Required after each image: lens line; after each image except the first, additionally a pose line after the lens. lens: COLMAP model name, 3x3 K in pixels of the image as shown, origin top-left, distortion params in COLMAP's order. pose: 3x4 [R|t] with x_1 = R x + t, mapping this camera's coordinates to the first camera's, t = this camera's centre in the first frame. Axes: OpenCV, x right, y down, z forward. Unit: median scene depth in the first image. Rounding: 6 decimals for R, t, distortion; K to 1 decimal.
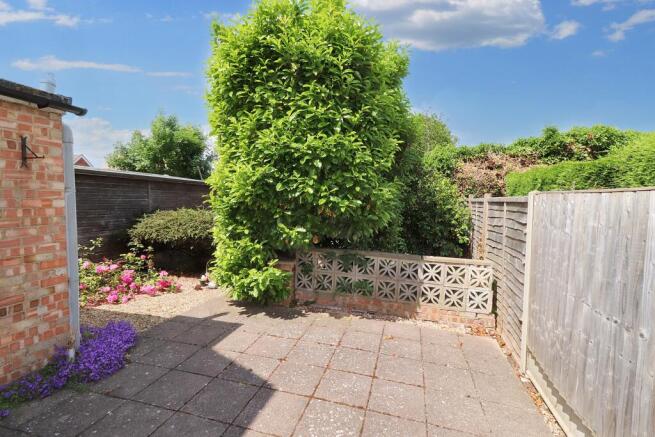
lens RADIAL K [[308.7, 0, 329.5], [0, 308.7, 219.8], [0, 0, 1]] dist [0.022429, 0.001767]
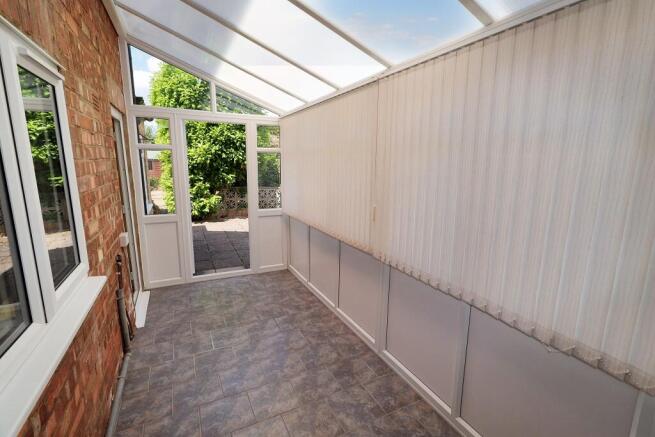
lens RADIAL K [[308.7, 0, 328.1], [0, 308.7, 218.7], [0, 0, 1]] dist [0.022429, 0.001767]
pose [[0.773368, -0.128032, 0.620895, -0.903140], [0.050247, 0.988692, 0.141288, 0.055109], [-0.631963, -0.078070, 0.771056, -1.046048]]
